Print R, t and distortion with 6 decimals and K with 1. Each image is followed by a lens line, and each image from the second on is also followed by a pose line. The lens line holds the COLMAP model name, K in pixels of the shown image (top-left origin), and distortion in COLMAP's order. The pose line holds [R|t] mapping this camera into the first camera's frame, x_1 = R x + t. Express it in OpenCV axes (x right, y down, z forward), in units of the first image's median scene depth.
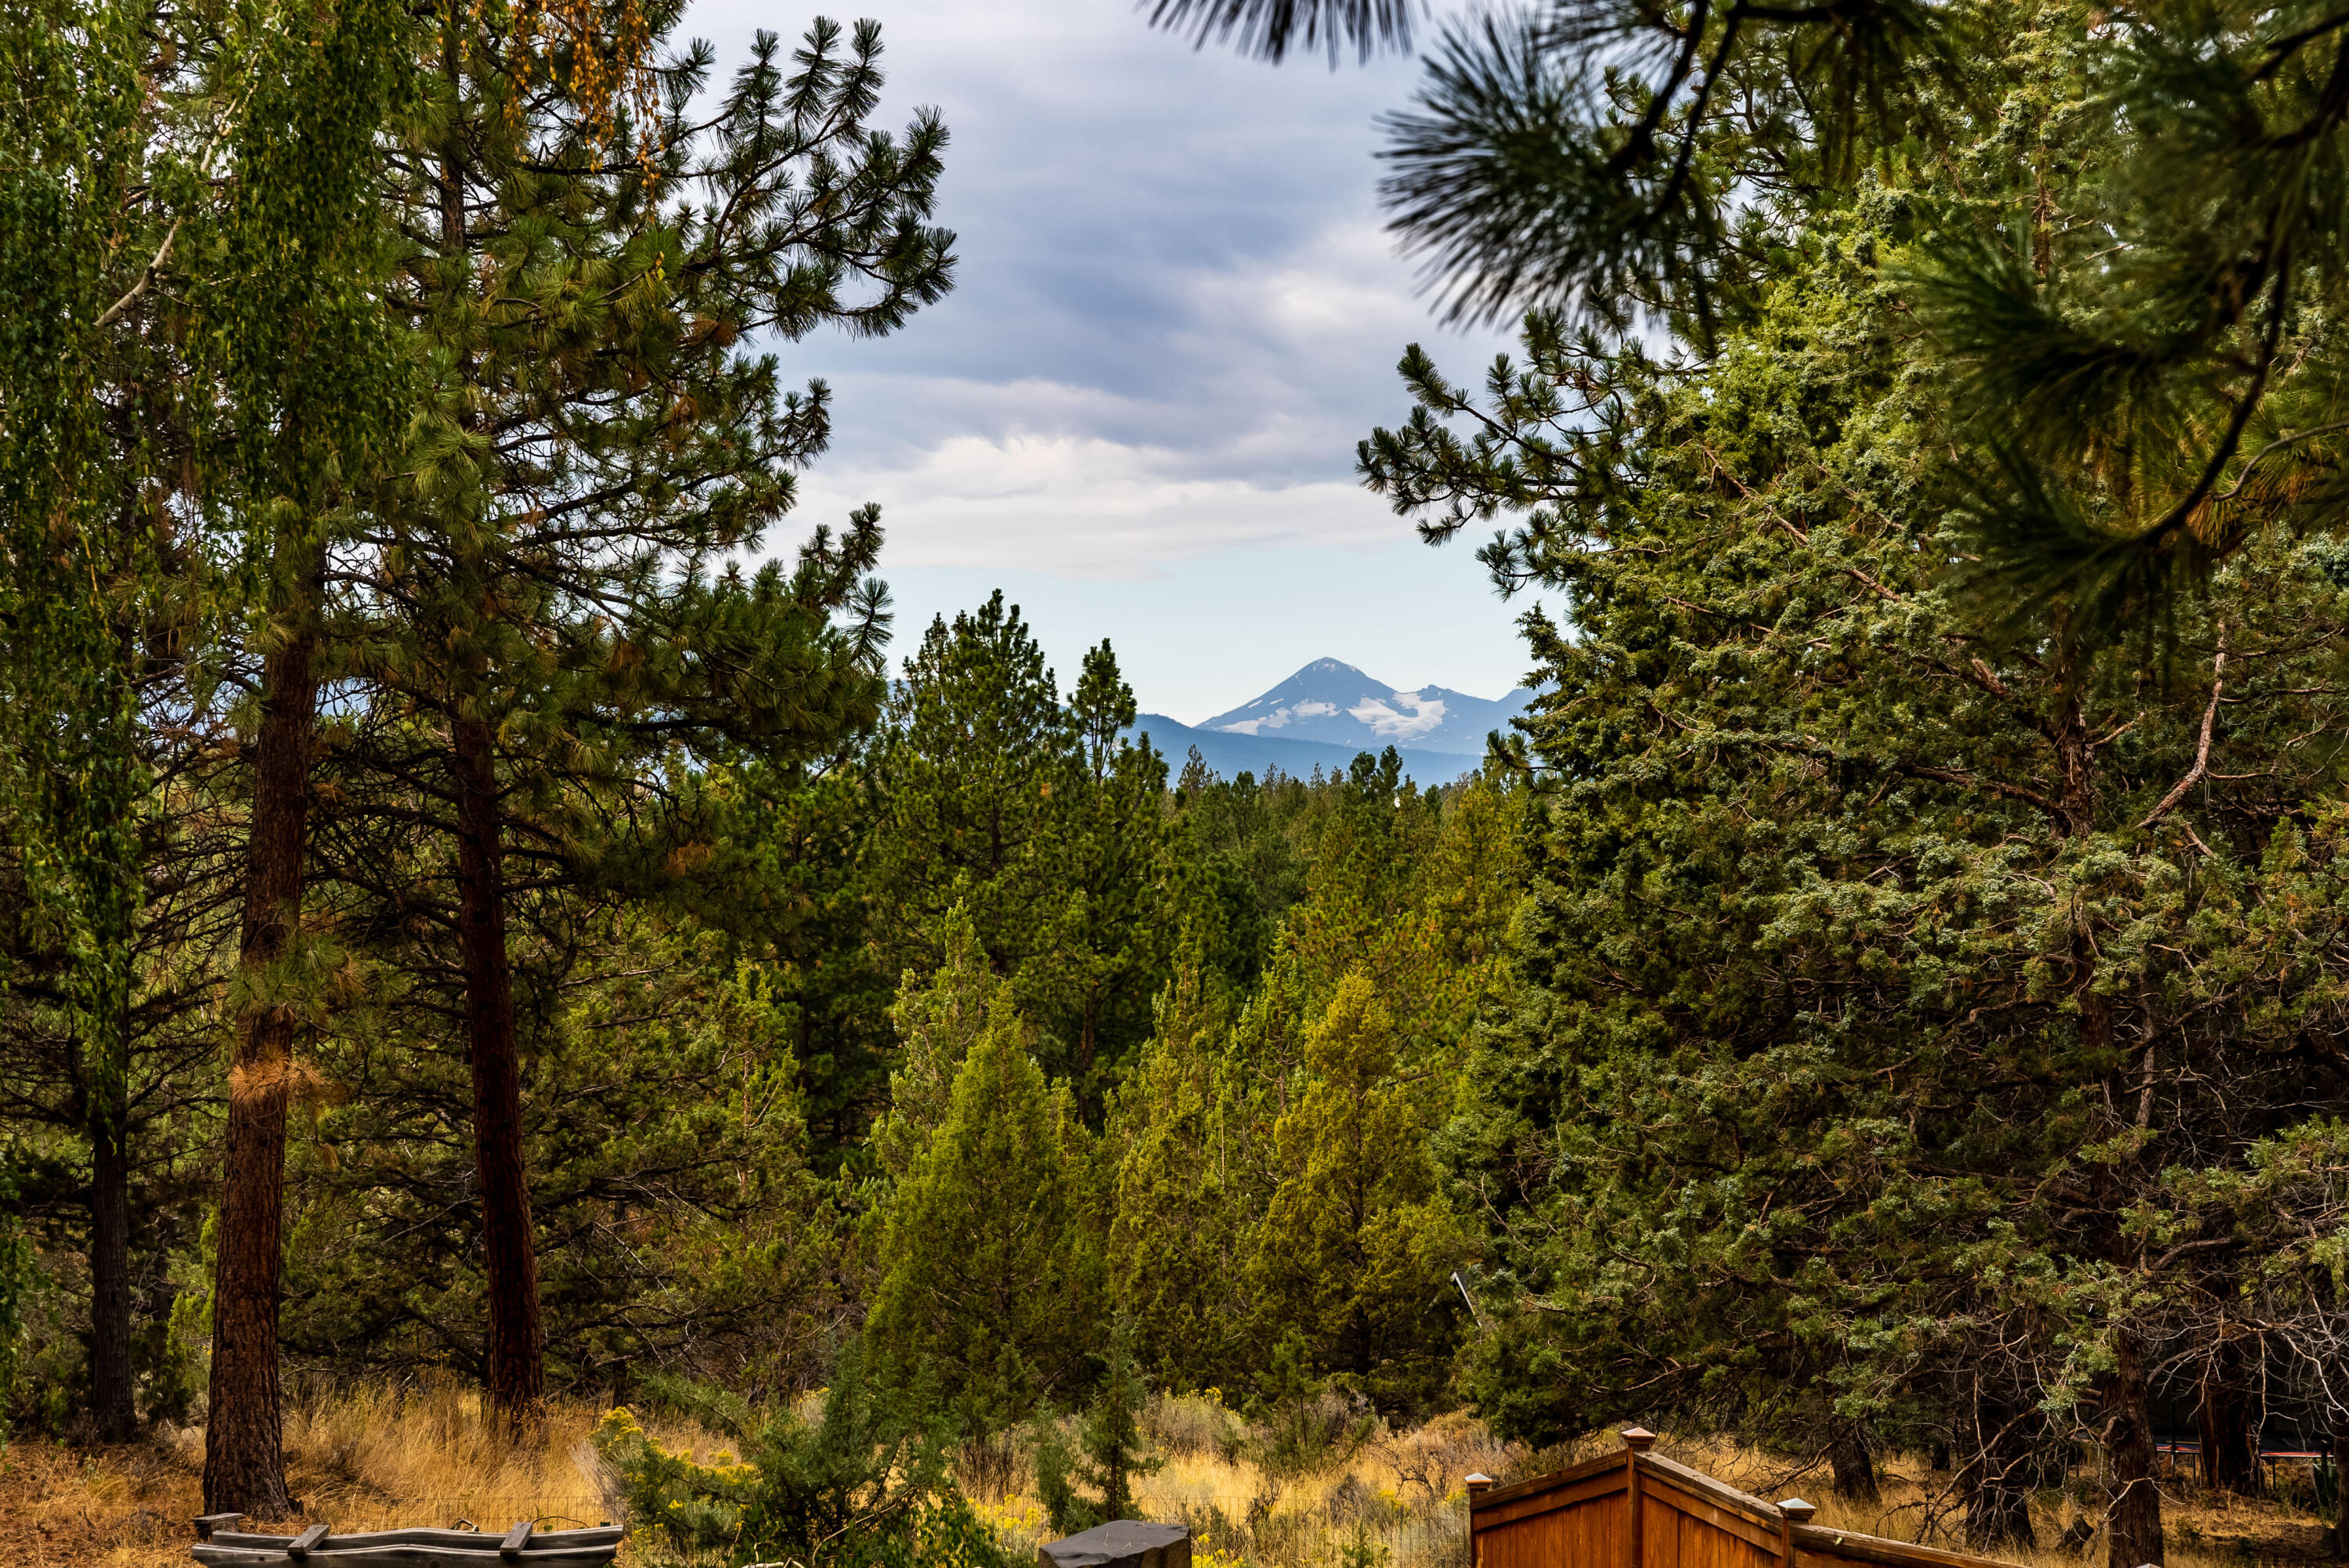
lens RADIAL K [[4582.2, 0, 1175.5], [0, 4582.2, 683.2], [0, 0, 1]] dist [-0.014927, 0.067742]
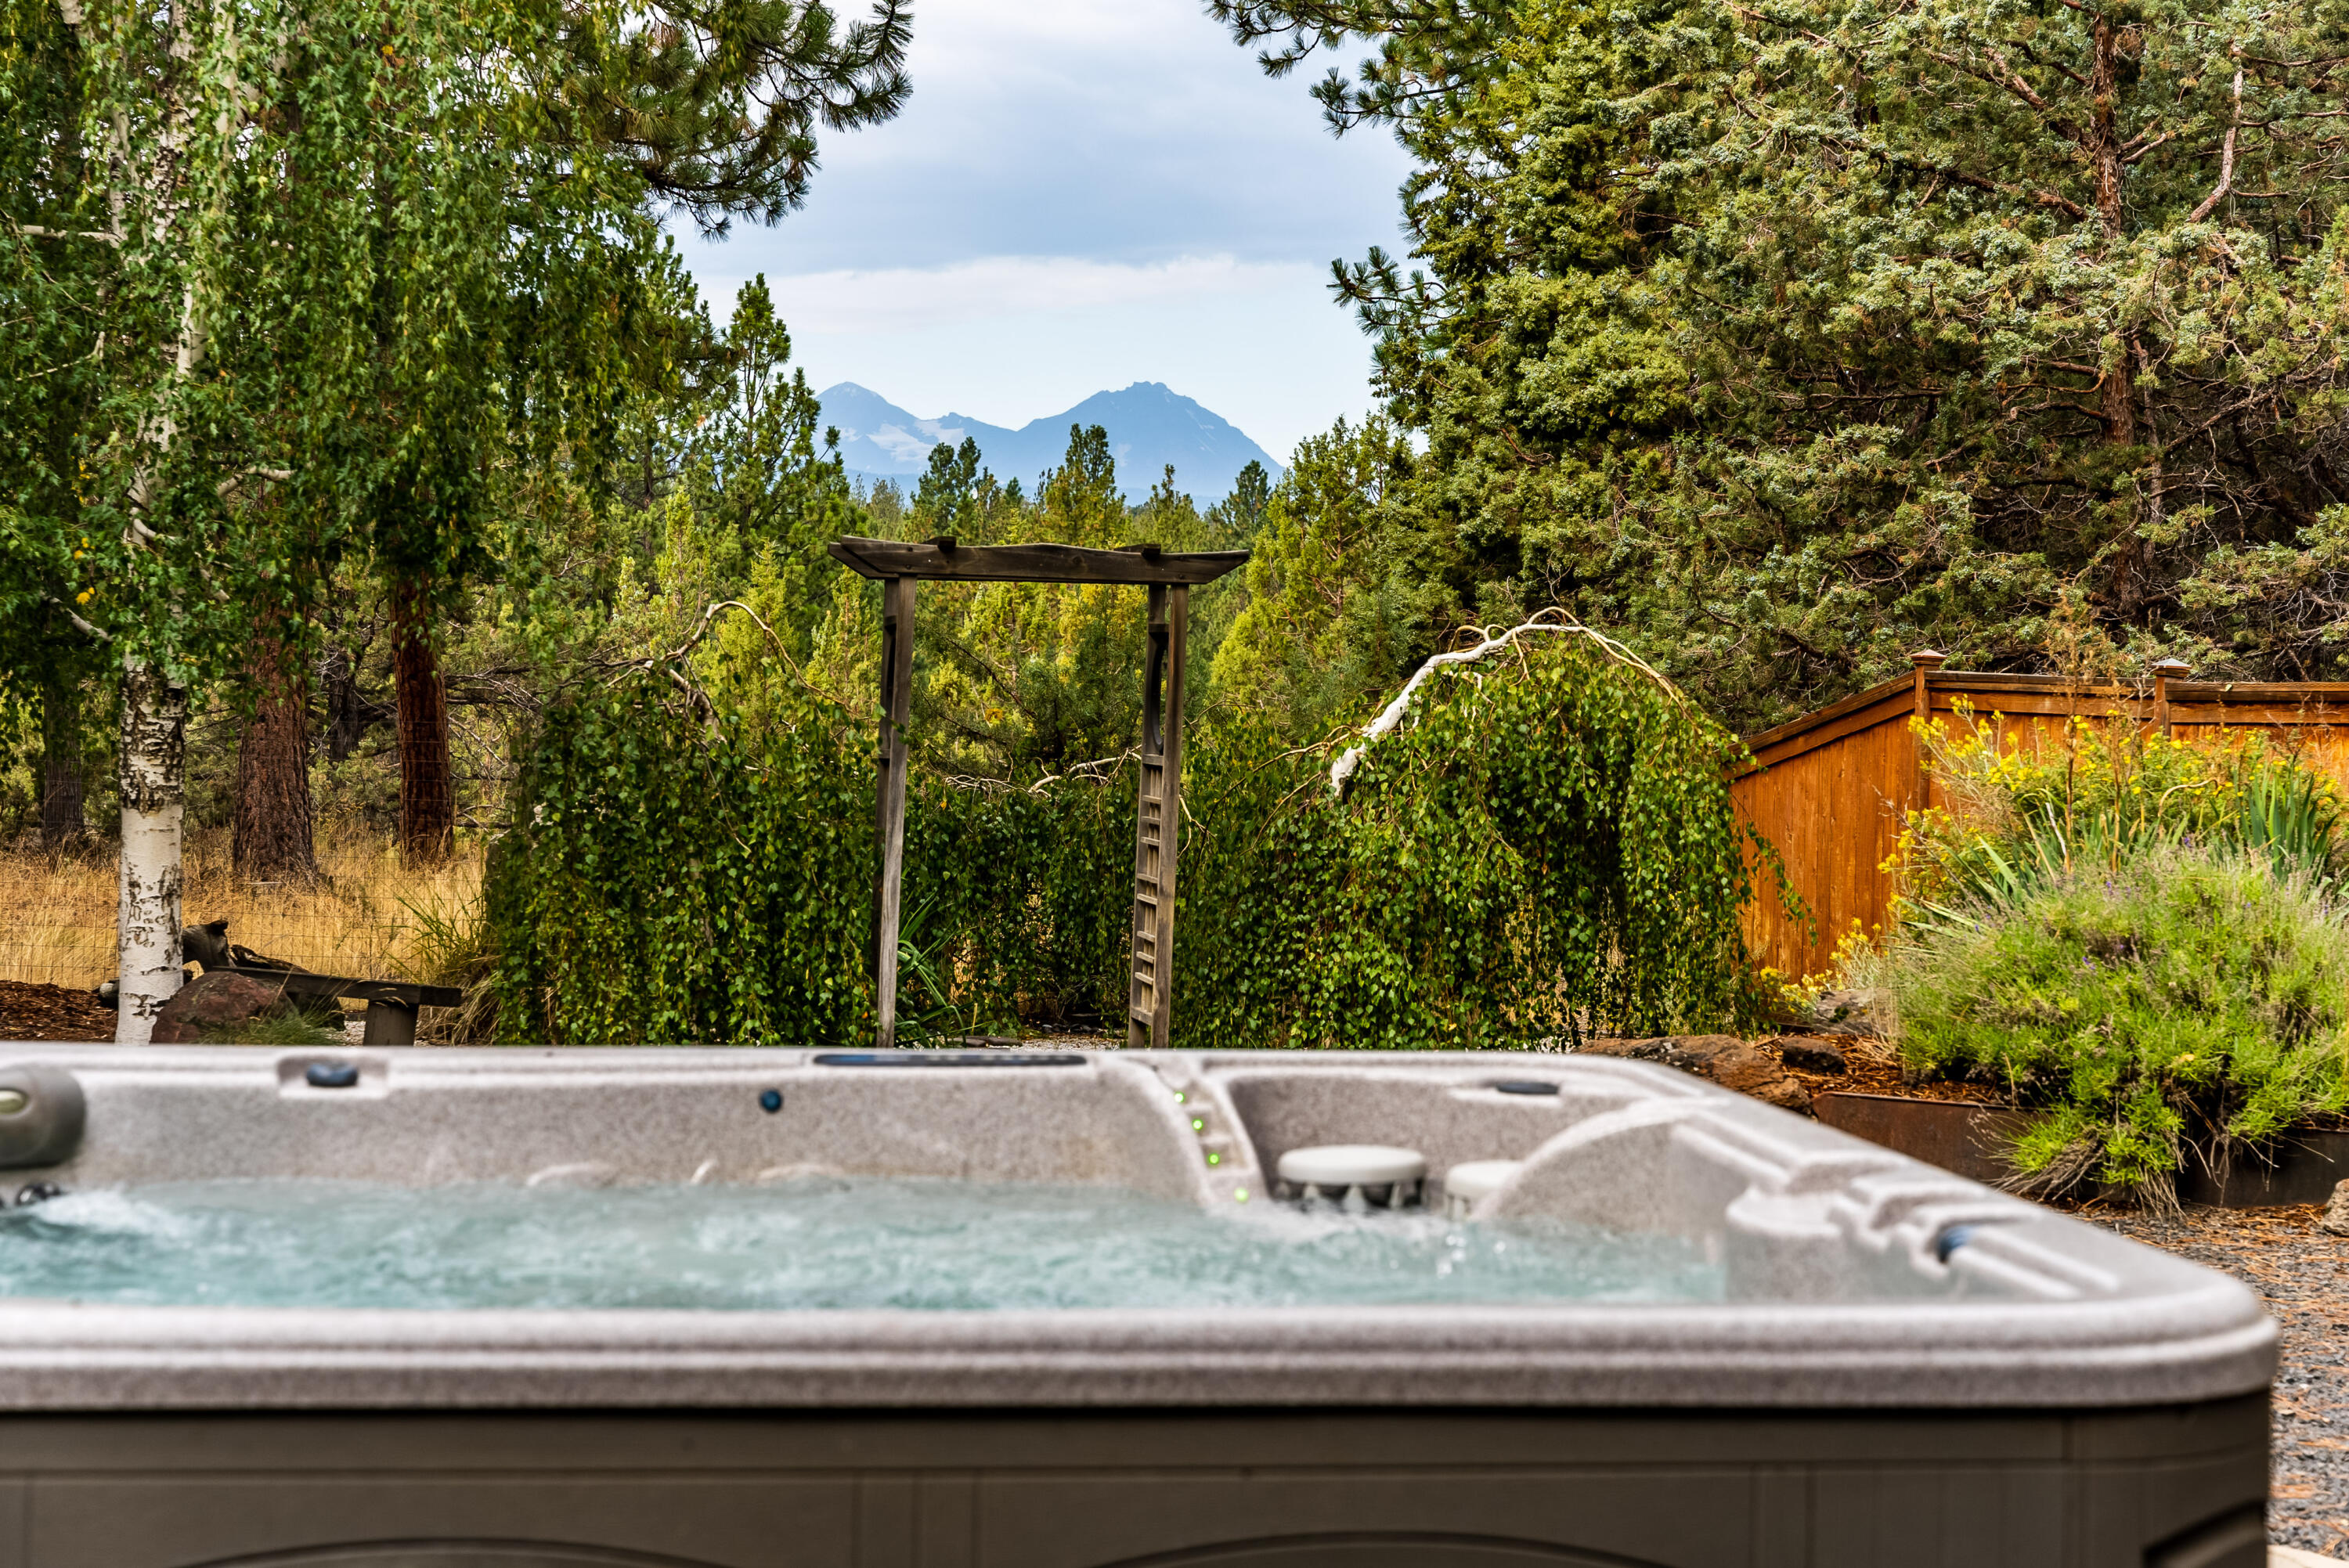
lens RADIAL K [[4609.1, 0, 1174.5], [0, 4609.1, 784.0], [0, 0, 1]] dist [0.017434, -0.027437]
pose [[0.991421, 0.017208, 0.129567, -0.103204], [-0.025564, 0.997679, 0.063108, 0.067695], [-0.128181, -0.065879, 0.989560, -0.004057]]
